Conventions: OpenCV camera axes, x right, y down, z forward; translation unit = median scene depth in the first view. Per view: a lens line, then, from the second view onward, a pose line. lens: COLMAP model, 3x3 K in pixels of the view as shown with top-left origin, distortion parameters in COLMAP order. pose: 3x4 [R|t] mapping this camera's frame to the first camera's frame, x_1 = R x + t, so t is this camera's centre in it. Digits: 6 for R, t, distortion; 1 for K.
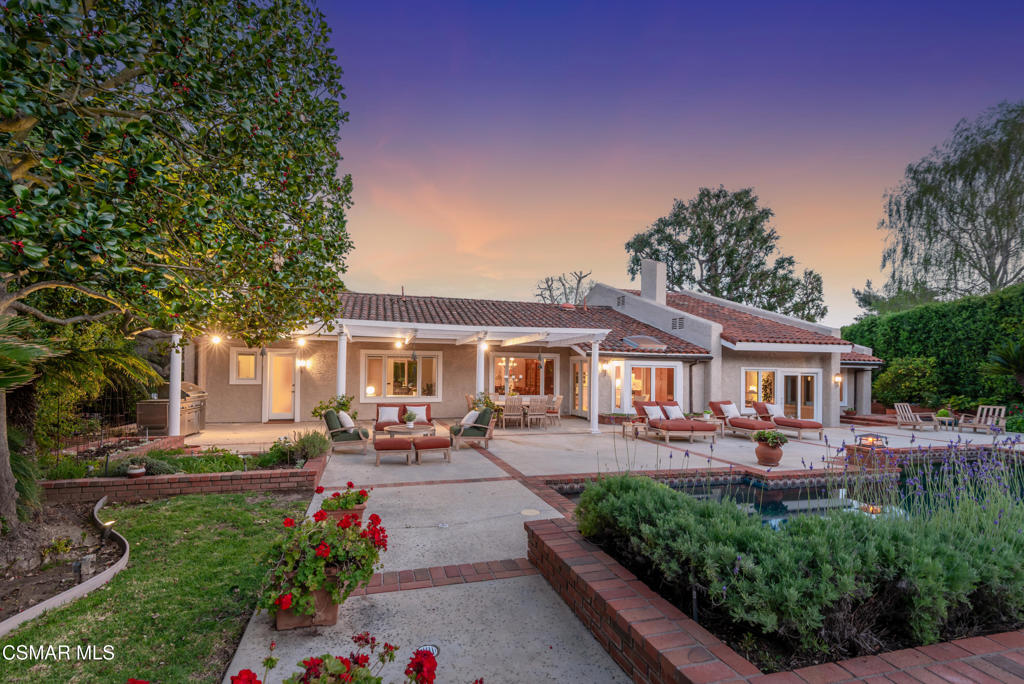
lens RADIAL K [[457.4, 0, 506.1], [0, 457.4, 365.6], [0, 0, 1]] dist [0.023196, -0.010933]
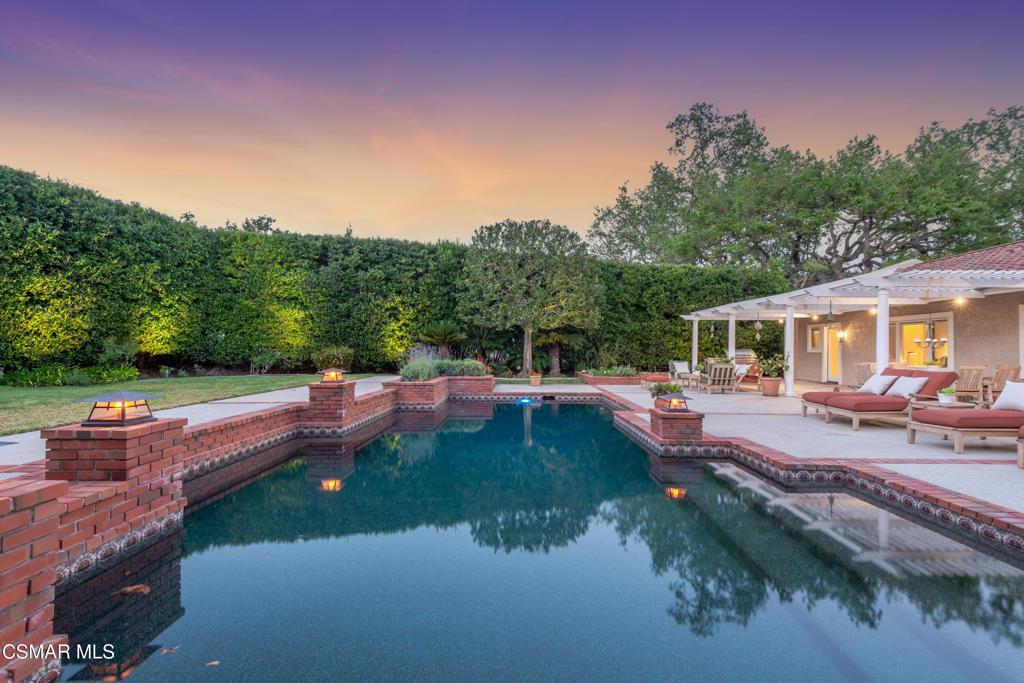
lens RADIAL K [[457.4, 0, 516.2], [0, 457.4, 346.6], [0, 0, 1]] dist [0.023196, -0.010933]
pose [[-0.285294, -0.020339, -0.958224, 0.765394], [0.001036, 0.999768, -0.021529, 0.041733], [0.958440, -0.007135, -0.285207, 0.458986]]
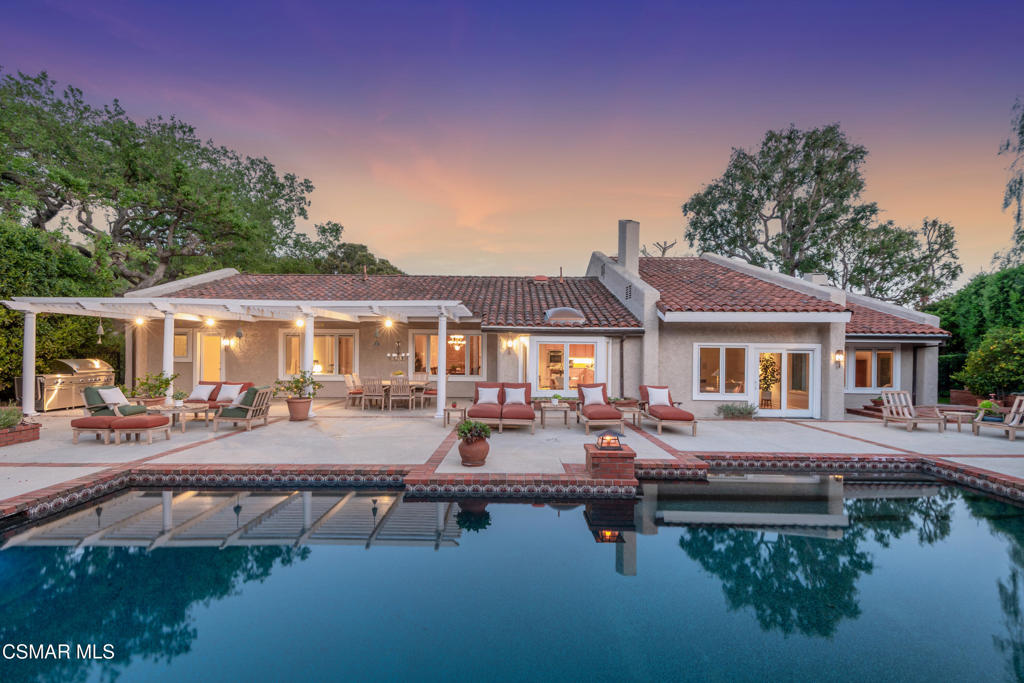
lens RADIAL K [[457.4, 0, 514.3], [0, 457.4, 348.9], [0, 0, 1]] dist [0.023196, -0.010933]
pose [[0.964652, -0.005099, -0.263476, 0.402130], [0.006730, 0.999963, 0.005287, 0.007222], [0.263439, -0.006874, 0.964651, 0.129634]]
